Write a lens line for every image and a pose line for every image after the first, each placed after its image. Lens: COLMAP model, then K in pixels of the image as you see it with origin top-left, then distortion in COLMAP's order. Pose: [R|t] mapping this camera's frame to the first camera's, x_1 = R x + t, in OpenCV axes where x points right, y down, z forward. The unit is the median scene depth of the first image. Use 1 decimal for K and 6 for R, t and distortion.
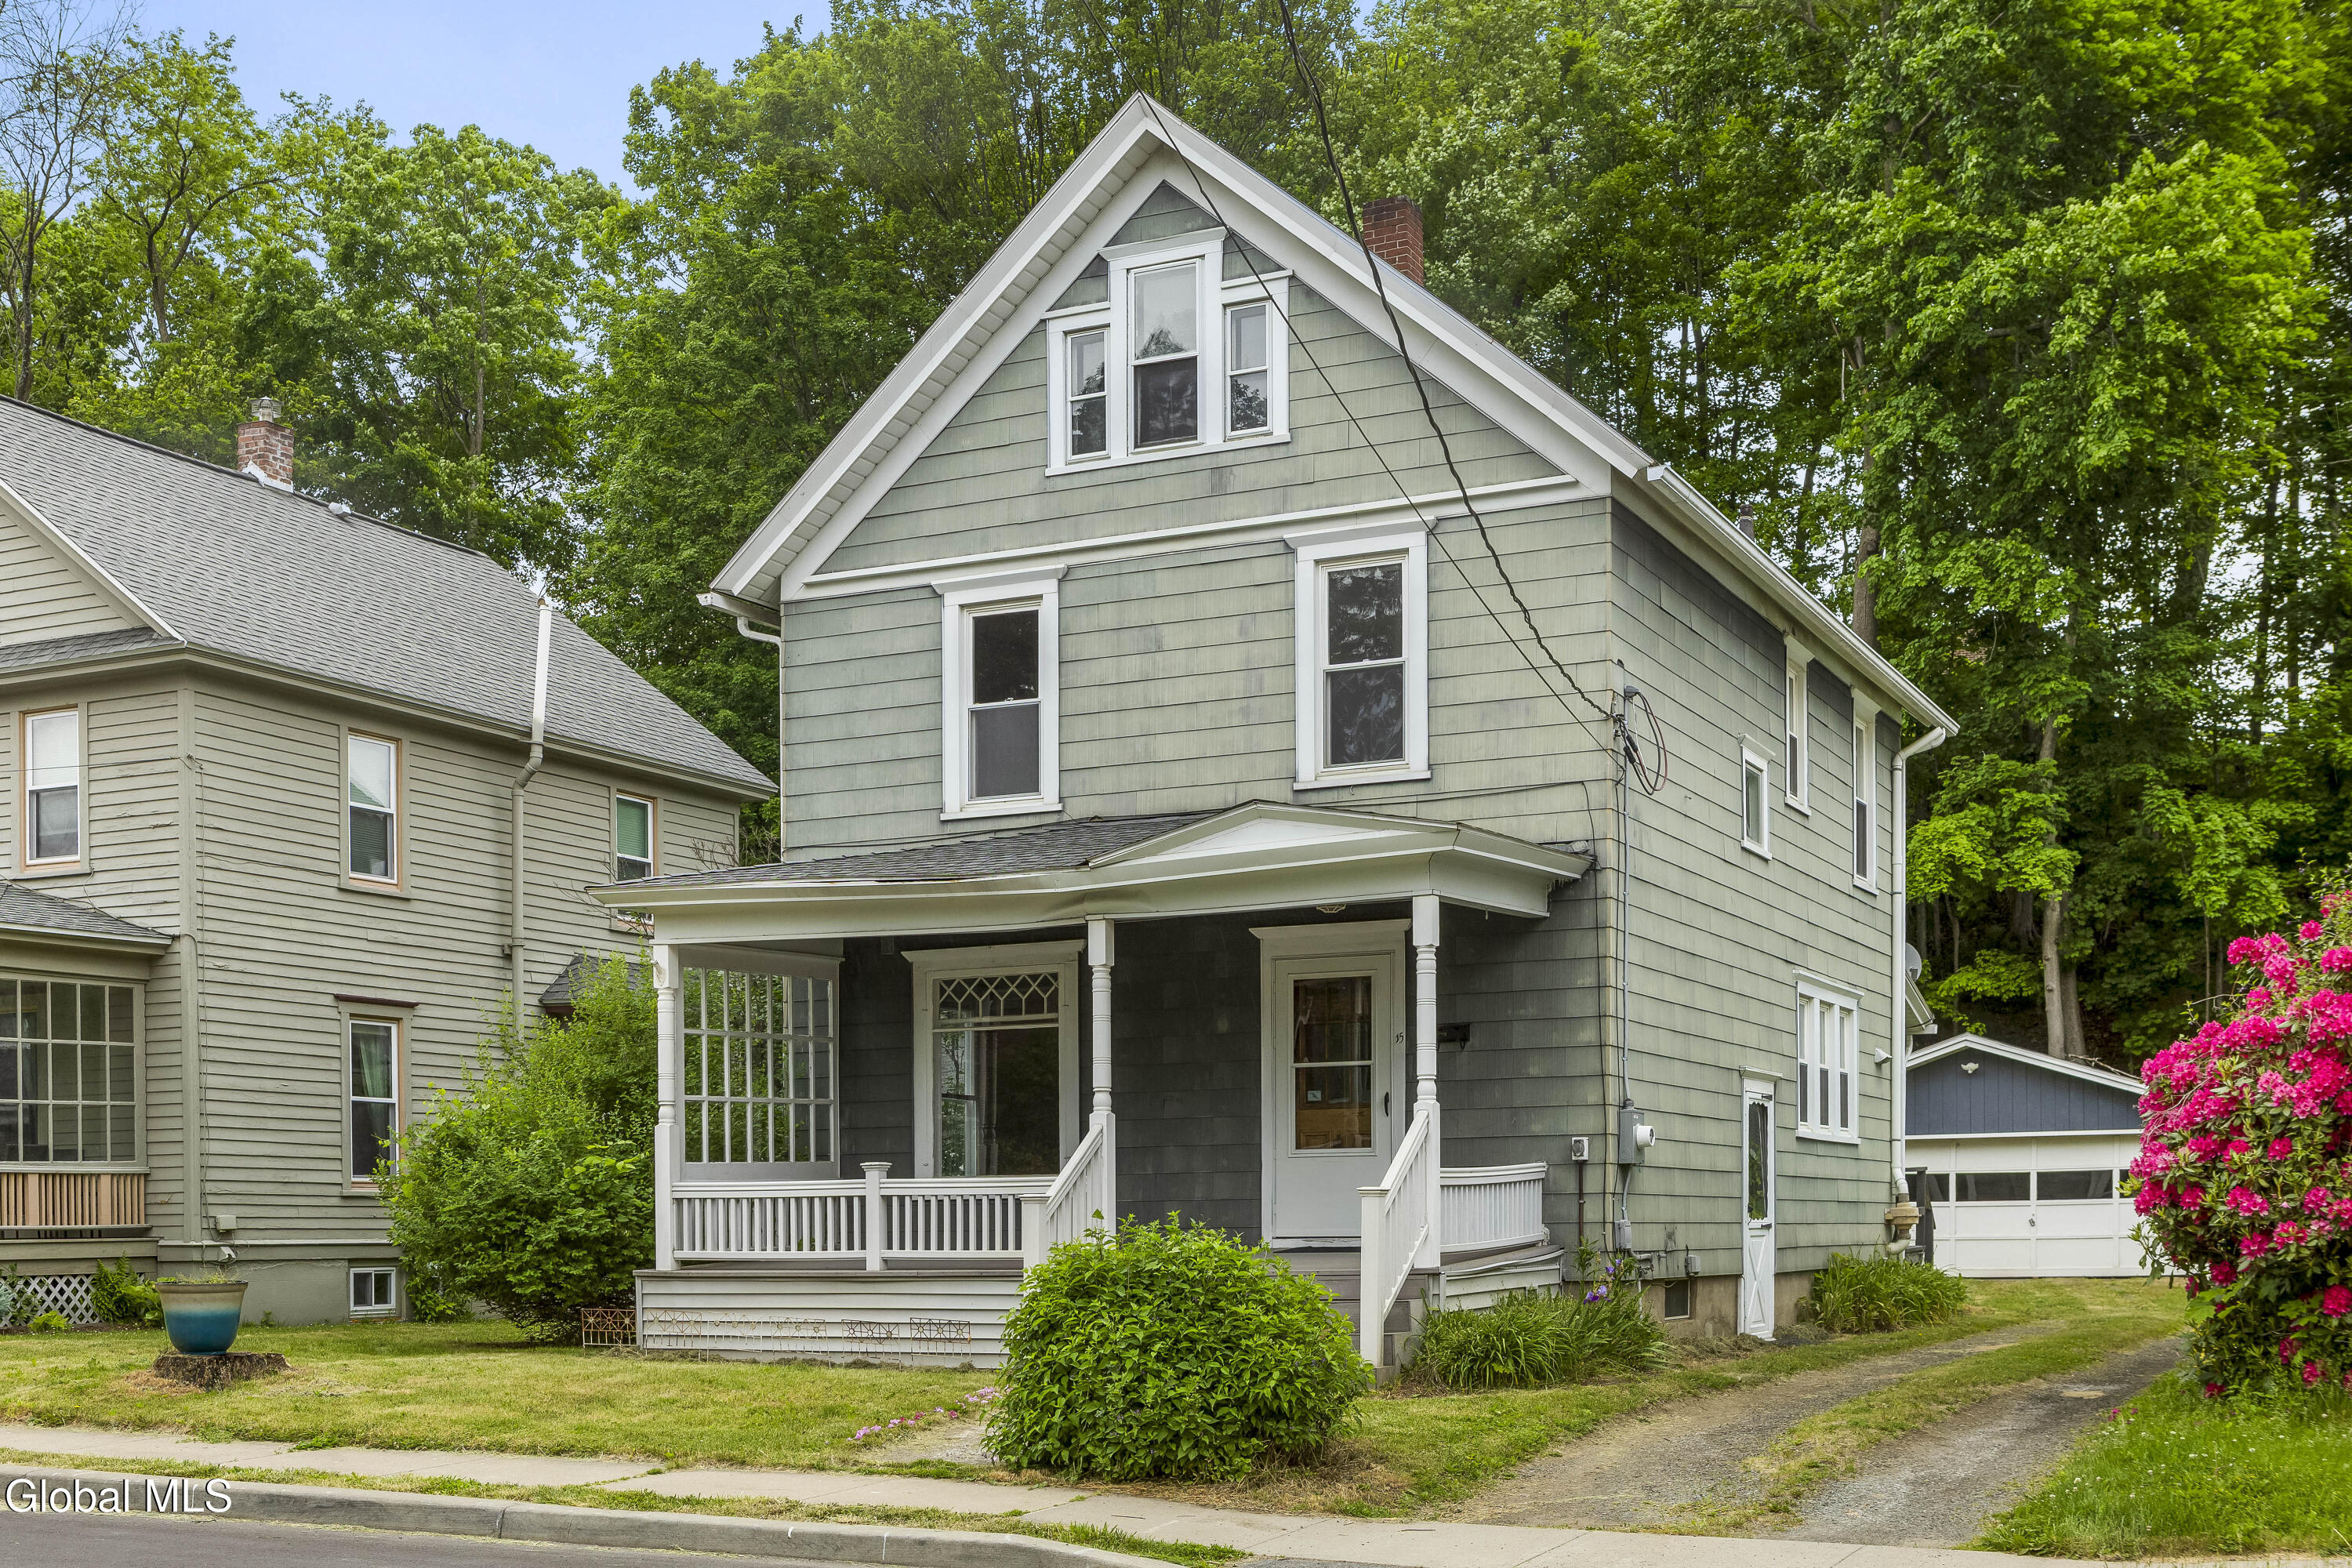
lens RADIAL K [[3020.1, 0, 1176.0], [0, 3020.1, 784.0], [0, 0, 1]] dist [-0.037968, -0.036089]
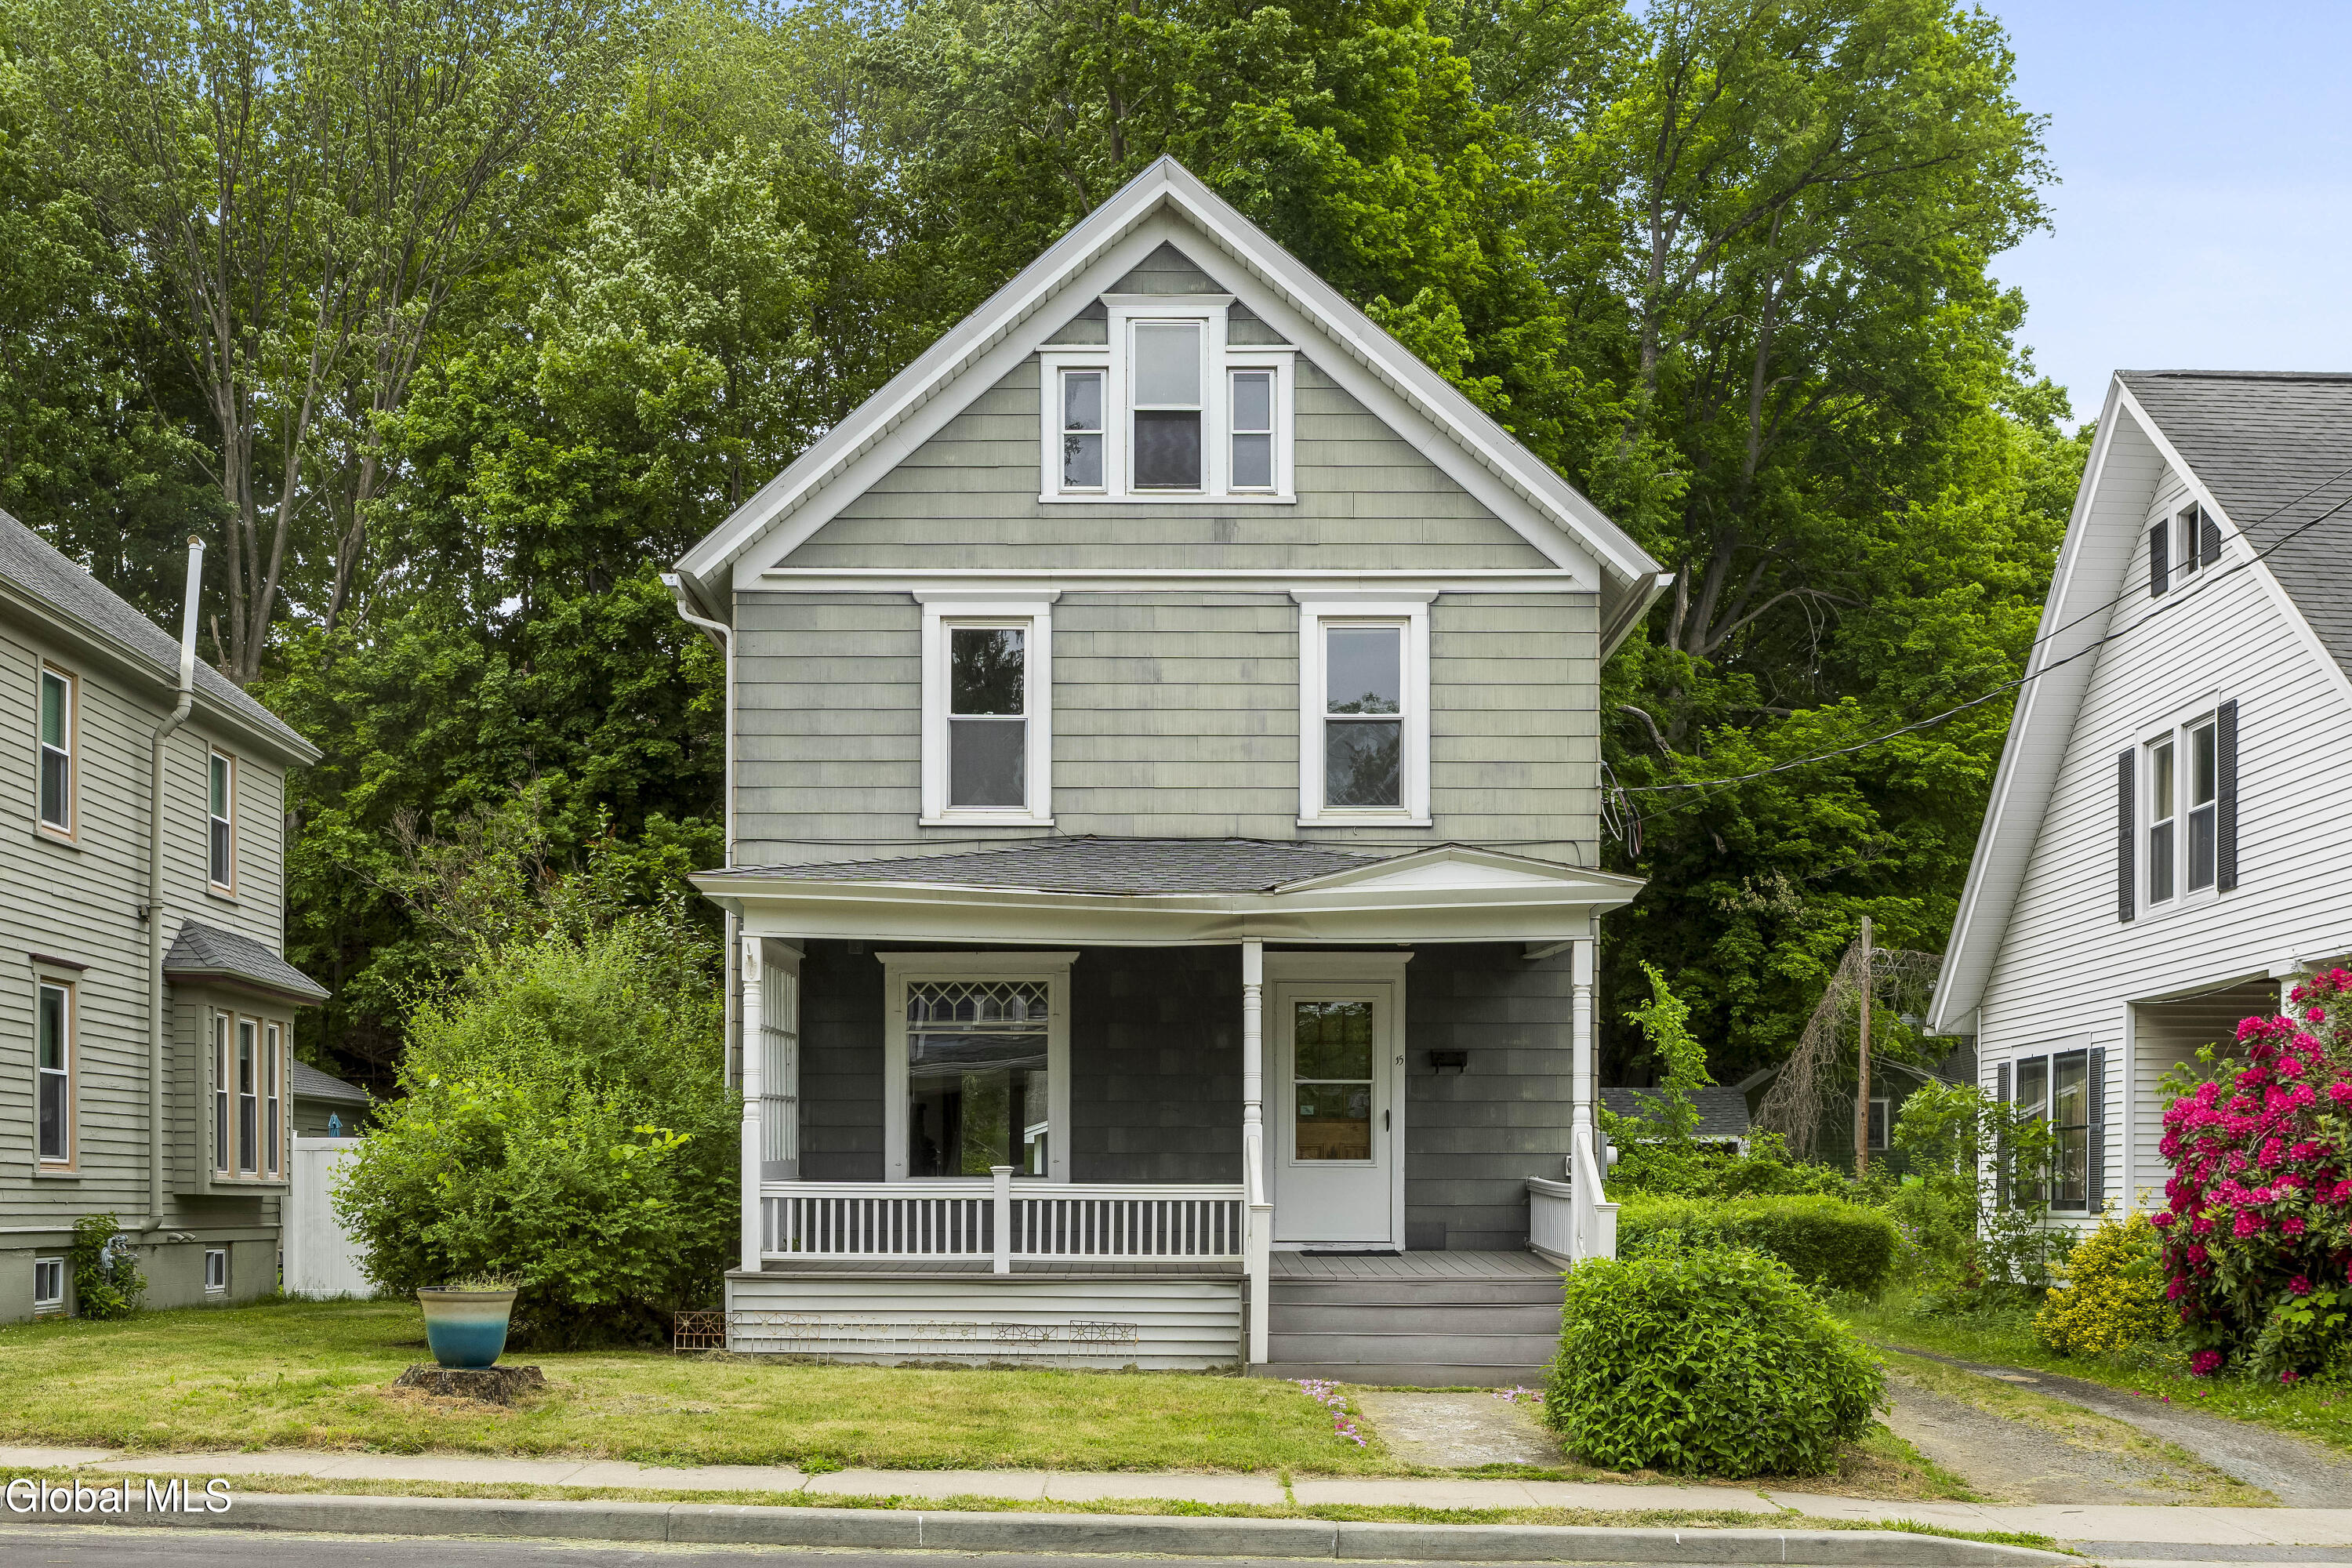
lens RADIAL K [[2794.5, 0, 1266.3], [0, 2794.5, 741.4], [0, 0, 1]] dist [-0.024851, -0.009460]
pose [[0.884333, 0.089266, 0.458243, -0.414615], [-0.080887, 0.996002, -0.037924, 0.010236], [-0.459796, -0.003529, 0.888017, 0.111529]]
